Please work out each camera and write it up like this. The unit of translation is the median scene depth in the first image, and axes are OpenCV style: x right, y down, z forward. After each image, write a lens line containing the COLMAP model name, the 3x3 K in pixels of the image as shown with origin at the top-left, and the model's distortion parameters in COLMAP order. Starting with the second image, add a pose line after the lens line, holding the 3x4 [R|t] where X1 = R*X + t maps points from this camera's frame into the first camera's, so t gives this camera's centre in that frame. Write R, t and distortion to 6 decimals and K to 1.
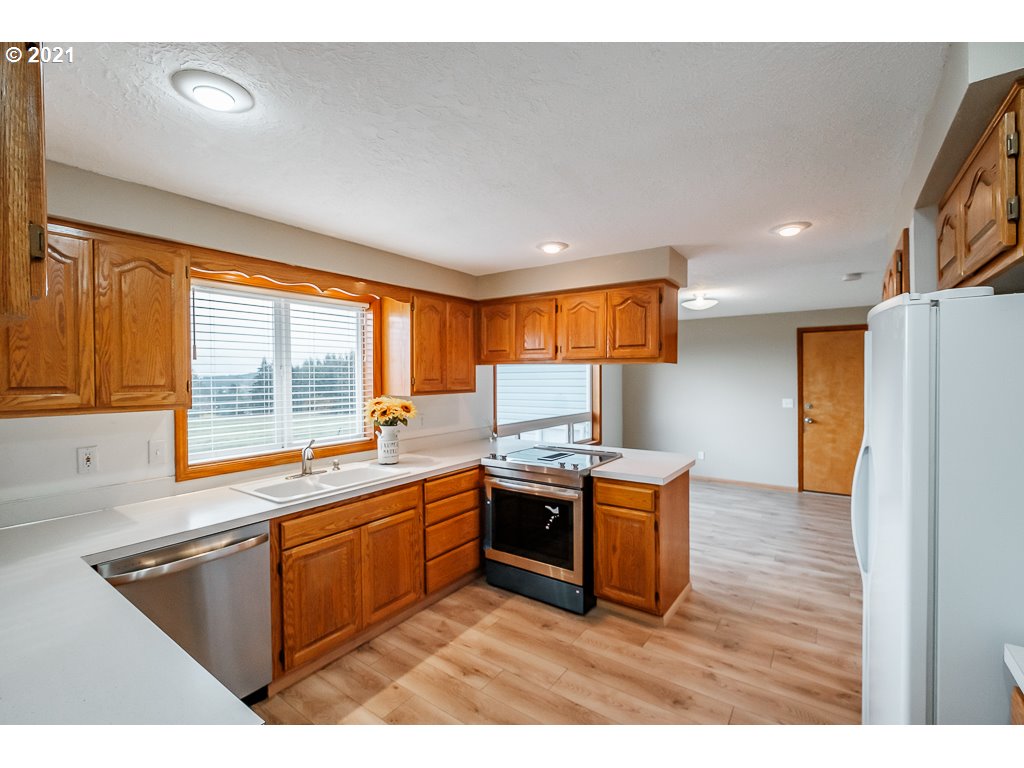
lens RADIAL K [[447.0, 0, 505.0], [0, 447.0, 384.5], [0, 0, 1]] dist [-0.002579, -0.000389]
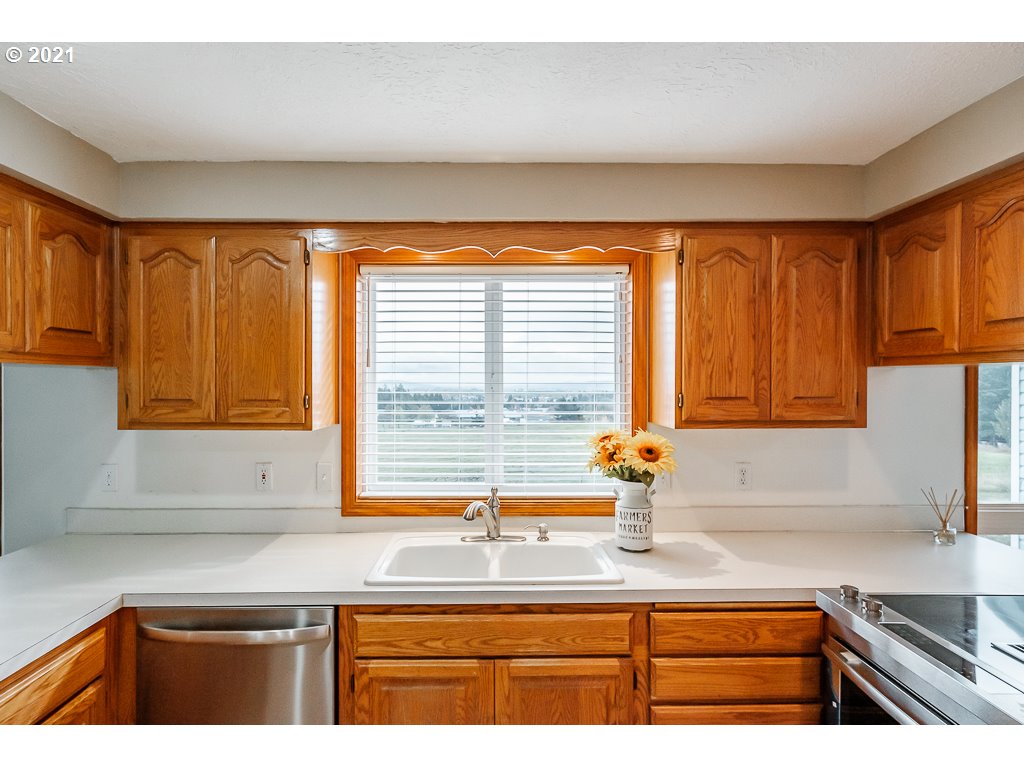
lens RADIAL K [[549.6, 0, 506.7], [0, 549.6, 380.5], [0, 0, 1]] dist [-0.000340, 0.000535]
pose [[0.599759, 0.007853, -0.800142, 0.199152], [-0.020397, 0.999777, -0.005477, -0.024899], [0.799921, 0.019605, 0.599785, 0.496681]]
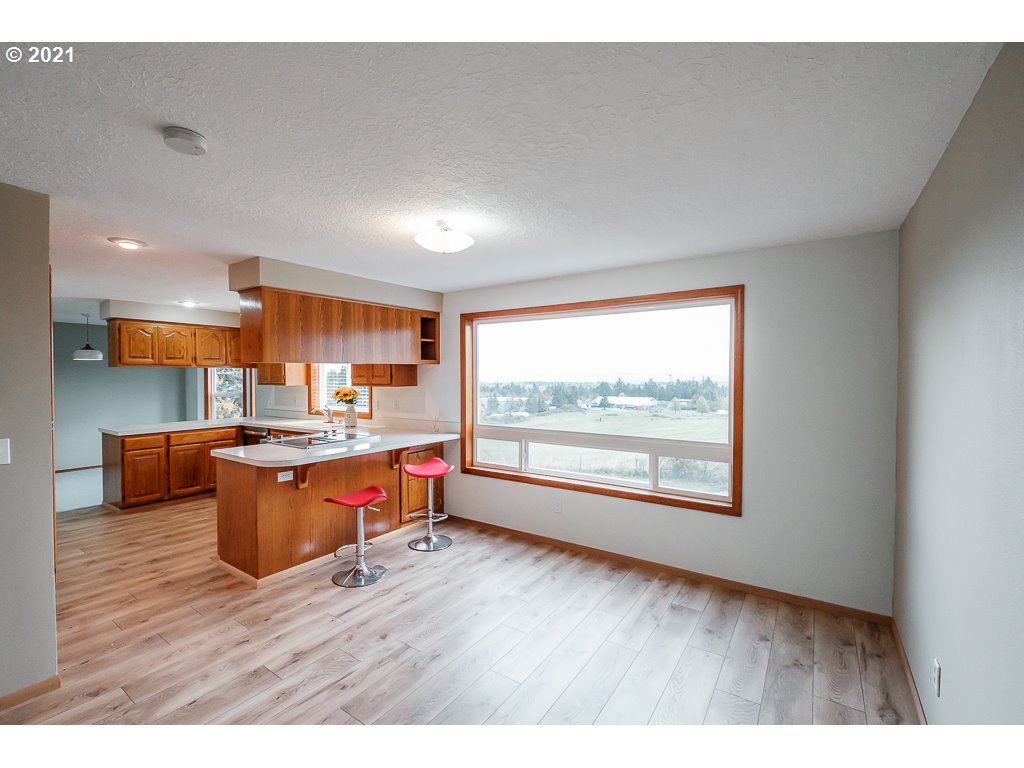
lens RADIAL K [[457.6, 0, 493.2], [0, 457.6, 382.5], [0, 0, 1]] dist [-0.000743, 0.000164]
pose [[0.012538, 0.022829, -0.999661, 1.527567], [-0.013764, 0.999649, 0.022656, -0.032844], [0.999827, 0.013476, 0.012848, 1.607518]]
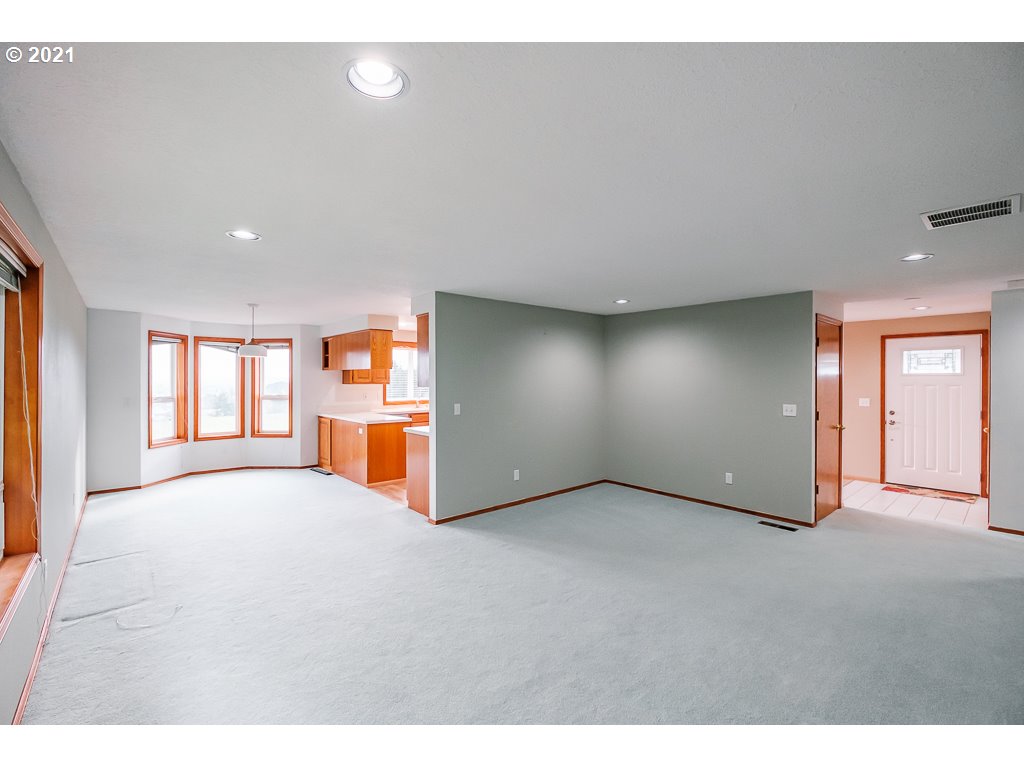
lens RADIAL K [[447.0, 0, 505.0], [0, 447.0, 384.5], [0, 0, 1]] dist [-0.002579, -0.000389]
pose [[0.973405, 0.010617, -0.228844, 0.803108], [-0.012281, 0.999907, -0.005850, 0.047971], [0.228761, 0.008505, 0.973445, -1.769608]]
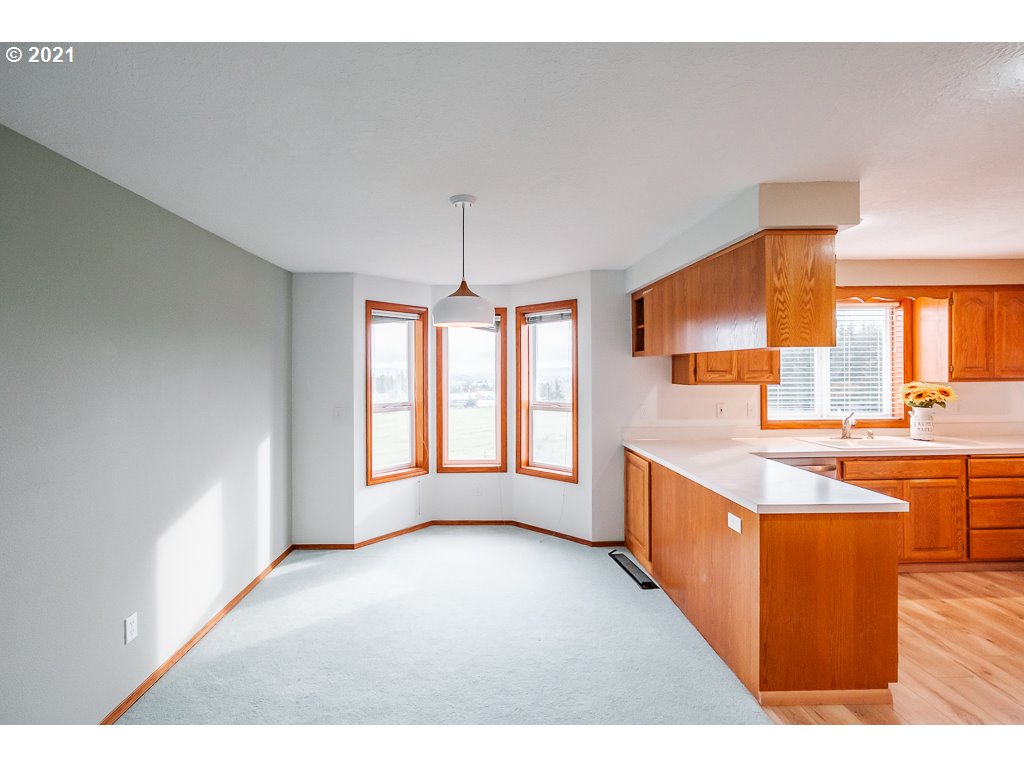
lens RADIAL K [[478.9, 0, 481.4], [0, 478.9, 369.3], [0, 0, 1]] dist [-0.010517, 0.000951]
pose [[0.597486, 0.001894, -0.801877, 0.044088], [-0.010329, 0.999932, -0.005334, 0.013334], [0.801813, 0.011470, 0.597465, -0.689854]]
